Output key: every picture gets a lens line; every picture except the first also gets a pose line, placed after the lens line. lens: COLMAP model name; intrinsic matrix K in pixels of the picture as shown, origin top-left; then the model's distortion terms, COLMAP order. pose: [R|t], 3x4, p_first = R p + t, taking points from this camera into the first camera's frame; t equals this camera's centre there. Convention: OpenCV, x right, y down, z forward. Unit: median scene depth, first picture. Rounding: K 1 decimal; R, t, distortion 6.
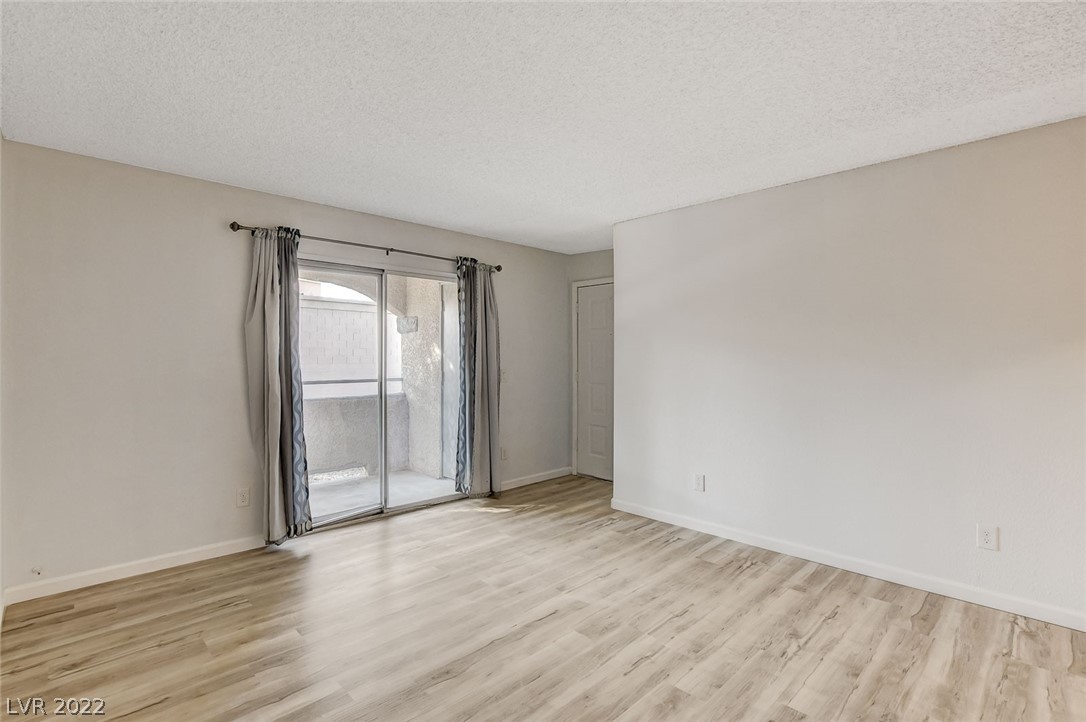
lens RADIAL K [[512.8, 0, 541.7], [0, 512.8, 349.1], [0, 0, 1]] dist [-0.013637, 0.002334]
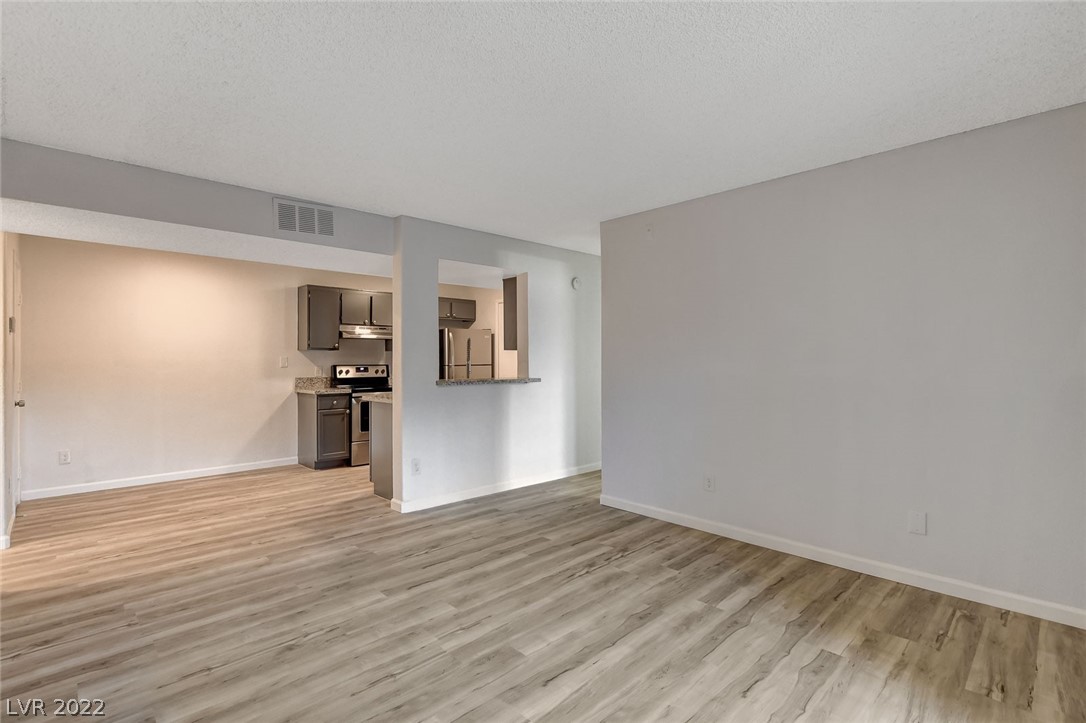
lens RADIAL K [[512.8, 0, 542.1], [0, 512.8, 354.5], [0, 0, 1]] dist [-0.013637, 0.002334]
pose [[-0.999983, 0.001029, 0.005655, 0.021777], [0.000910, 0.999776, -0.021164, 0.033428], [-0.005676, -0.021159, -0.999760, 1.354665]]
